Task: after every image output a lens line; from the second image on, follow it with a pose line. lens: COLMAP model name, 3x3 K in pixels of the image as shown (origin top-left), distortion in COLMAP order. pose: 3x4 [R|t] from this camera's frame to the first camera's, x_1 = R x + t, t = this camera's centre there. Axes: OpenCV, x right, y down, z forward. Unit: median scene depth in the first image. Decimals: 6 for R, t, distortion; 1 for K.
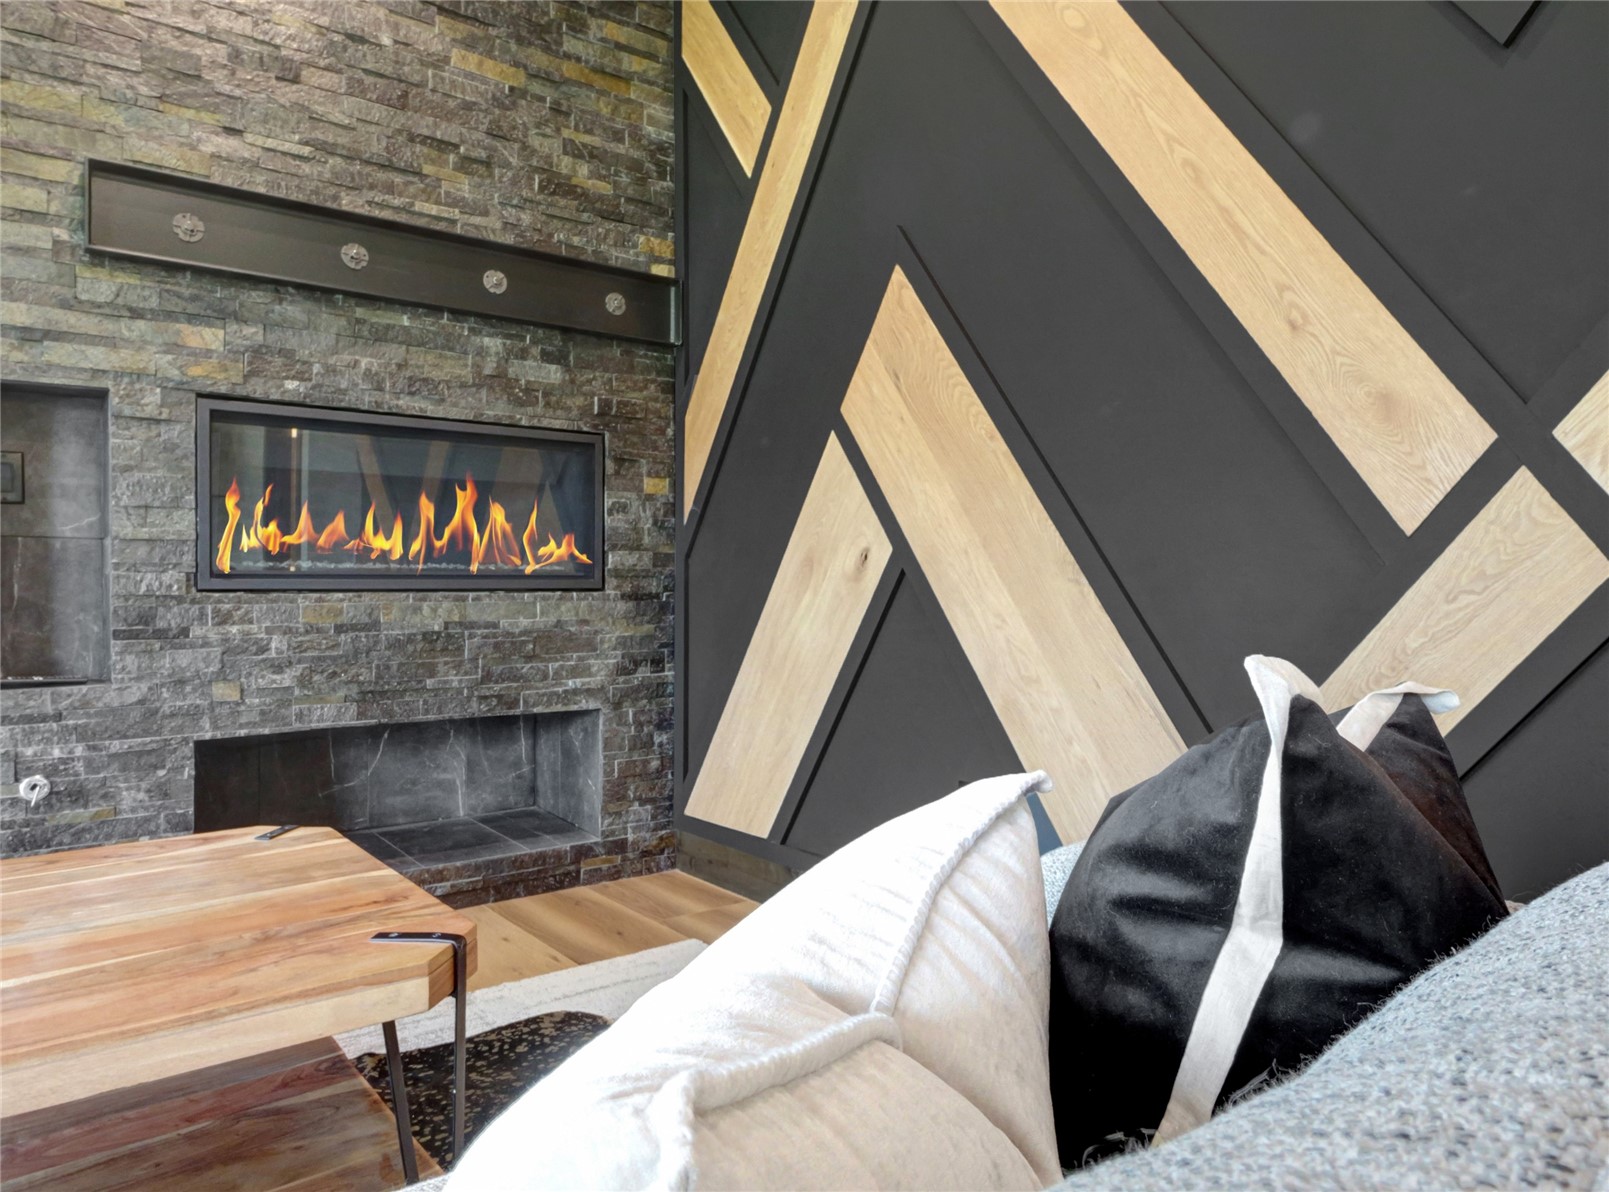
lens RADIAL K [[1085.7, 0, 804.5], [0, 1085.7, 596.0], [0, 0, 1]] dist [0.002709, -0.001576]
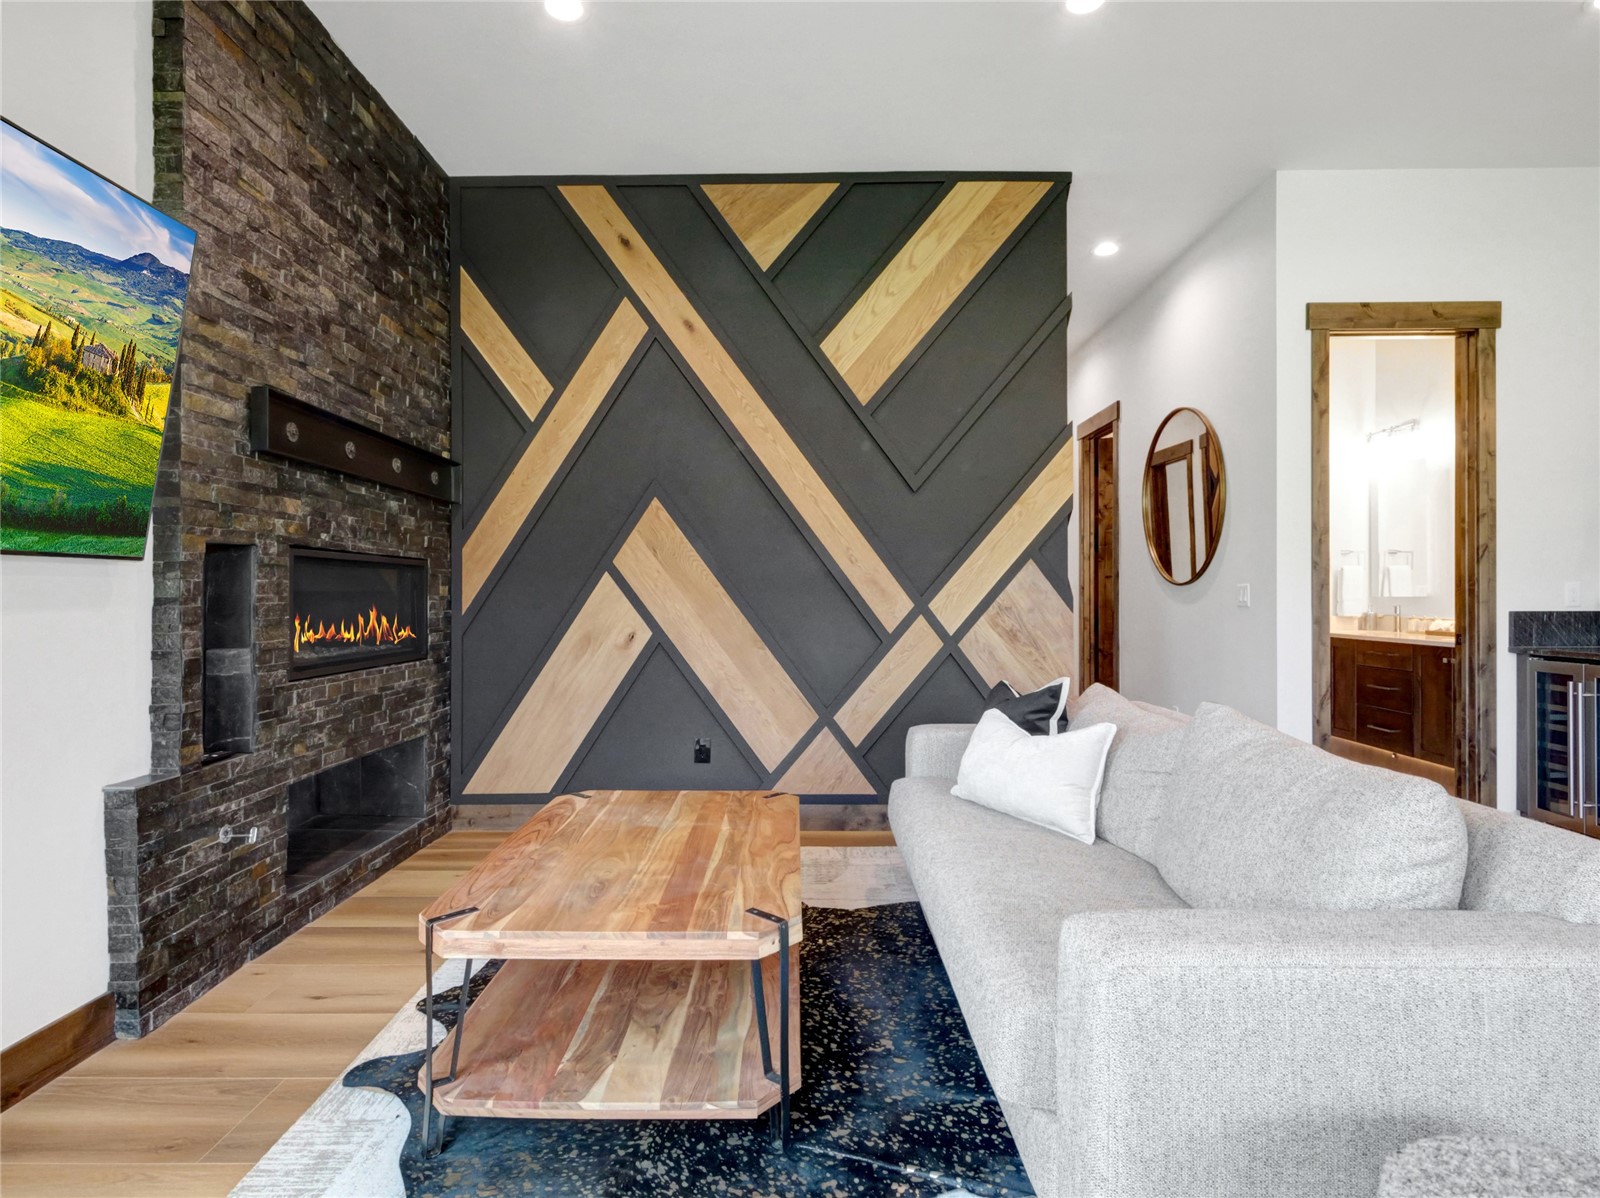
lens RADIAL K [[822.4, 0, 800.0], [0, 822.4, 599.0], [0, 0, 1]] dist [-0.000627, 0.000419]
pose [[0.630887, -0.006054, 0.775851, -0.947545], [0.015732, 0.999864, -0.004990, -0.094994], [-0.775715, 0.015354, 0.630896, -0.208365]]
